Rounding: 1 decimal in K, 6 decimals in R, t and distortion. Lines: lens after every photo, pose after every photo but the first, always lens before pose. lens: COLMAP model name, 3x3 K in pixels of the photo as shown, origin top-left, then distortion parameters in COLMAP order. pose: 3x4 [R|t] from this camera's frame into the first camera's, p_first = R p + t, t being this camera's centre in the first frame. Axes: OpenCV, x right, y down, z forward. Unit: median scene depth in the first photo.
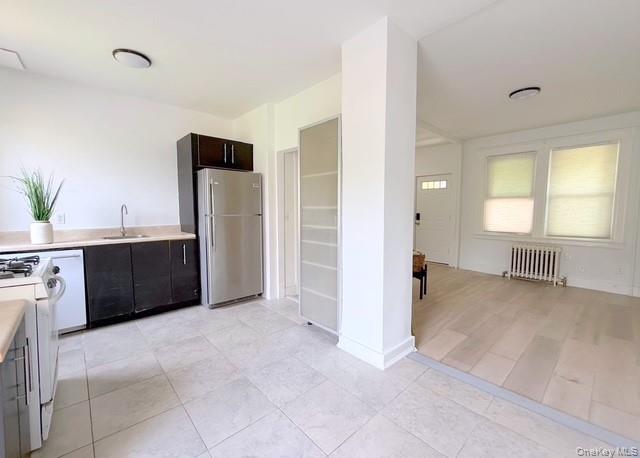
lens RADIAL K [[267.9, 0, 316.6], [0, 267.9, 229.6], [0, 0, 1]] dist [0.000480, 0.000939]
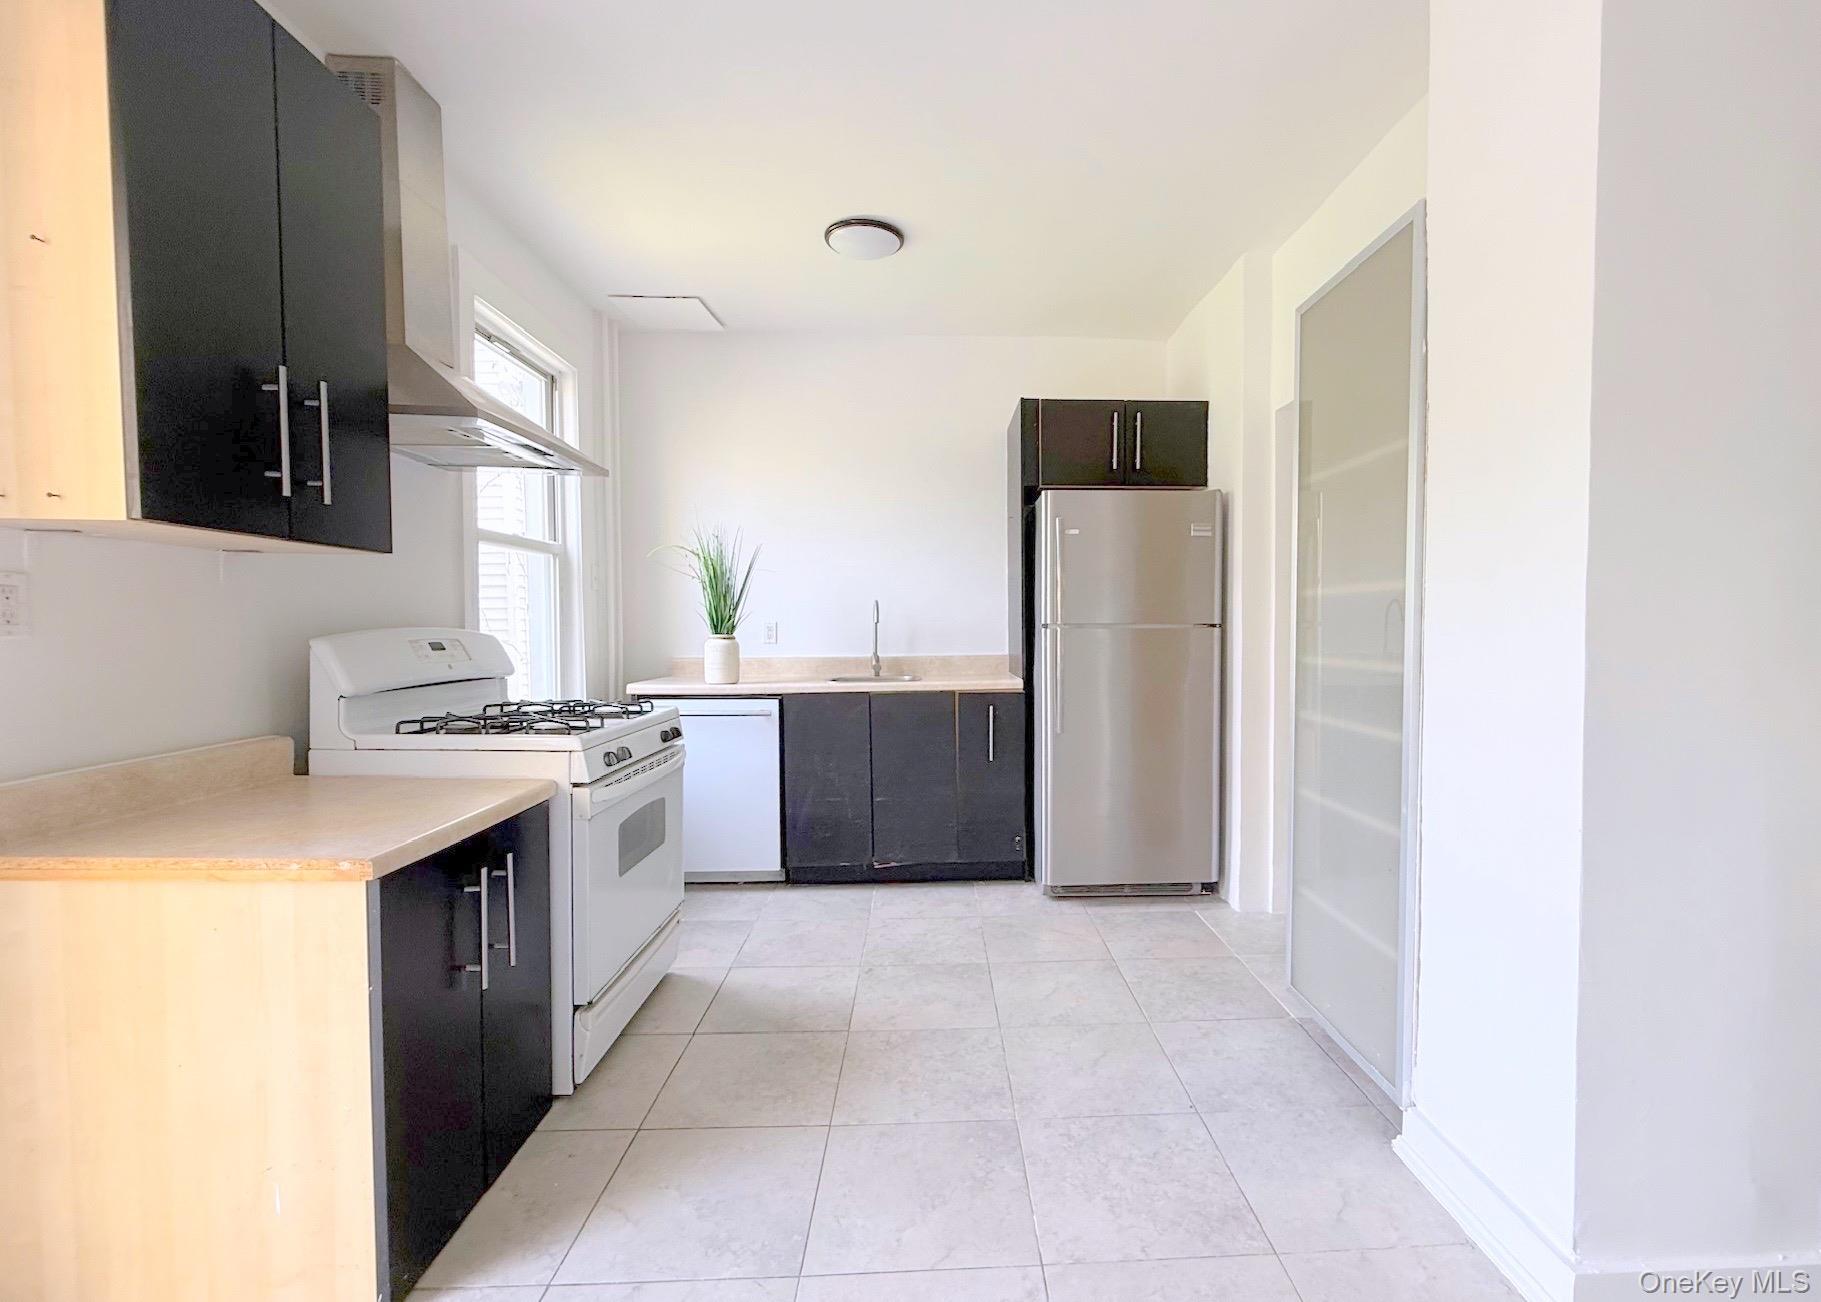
lens RADIAL K [[809.2, 0, 983.1], [0, 809.2, 662.2], [0, 0, 1]] dist [0.004236, -0.000185]
pose [[0.779667, 0.023621, -0.625748, 0.191075], [-0.041017, 0.999069, -0.013393, 0.012302], [0.624849, 0.036108, 0.779910, 0.134266]]
